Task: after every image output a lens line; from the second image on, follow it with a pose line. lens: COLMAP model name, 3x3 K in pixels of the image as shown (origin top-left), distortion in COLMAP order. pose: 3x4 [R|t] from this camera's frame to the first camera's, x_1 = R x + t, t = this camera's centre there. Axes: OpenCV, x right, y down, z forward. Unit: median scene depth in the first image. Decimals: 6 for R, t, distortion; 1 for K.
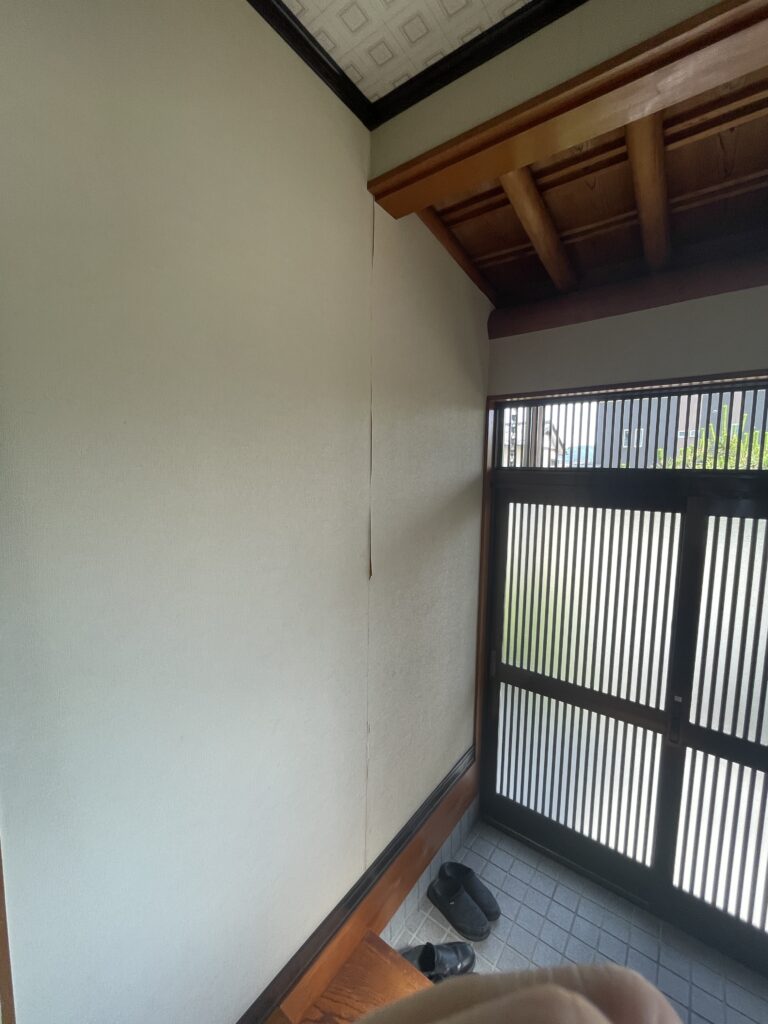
lens RADIAL K [[422.5, 0, 385.3], [0, 422.5, 516.4], [0, 0, 1]] dist [0.003996, -0.000251]
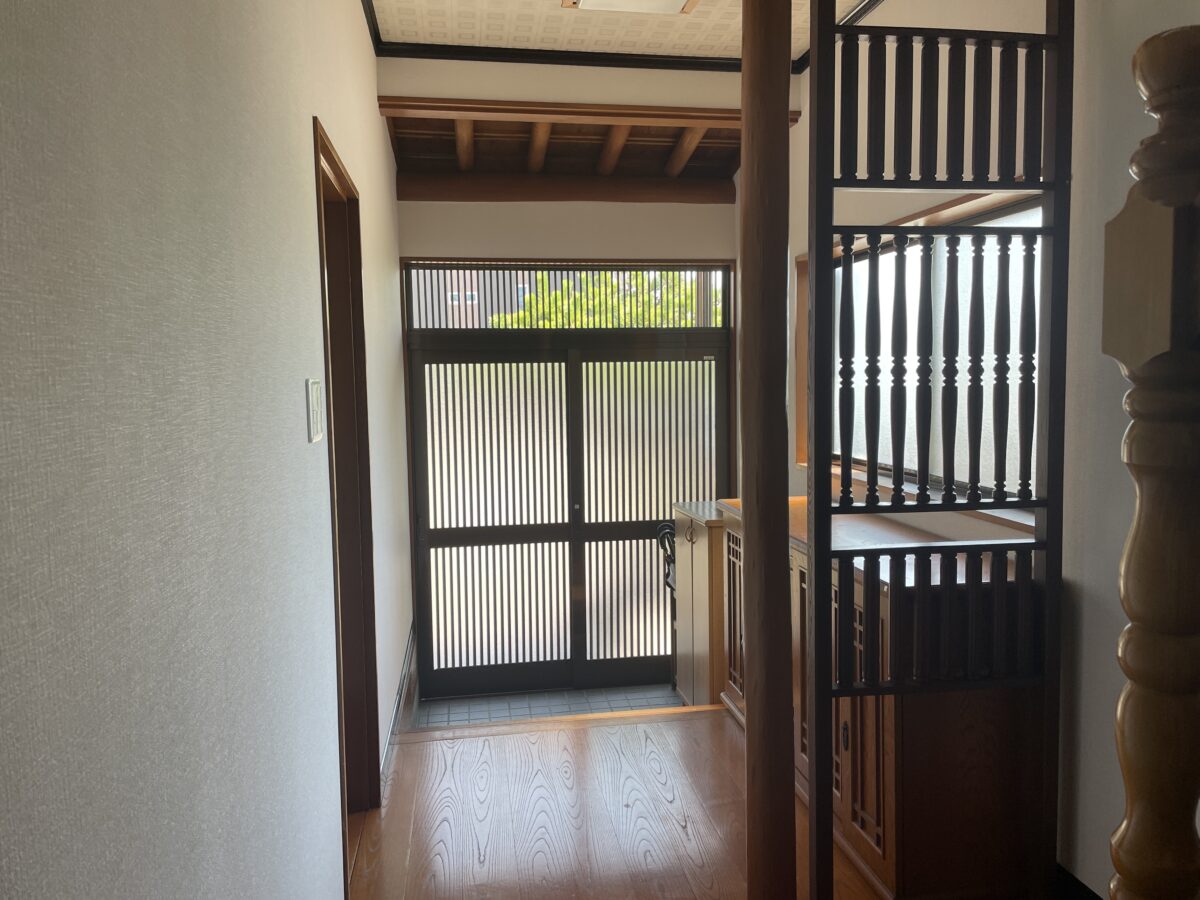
lens RADIAL K [[919.8, 0, 598.5], [0, 919.8, 450.7], [0, 0, 1]] dist [0.035175, -0.006784]
pose [[0.692229, -0.100727, 0.714614, -1.183849], [0.097004, 0.994212, 0.046172, 0.130286], [-0.715129, 0.037359, 0.697994, -0.956416]]
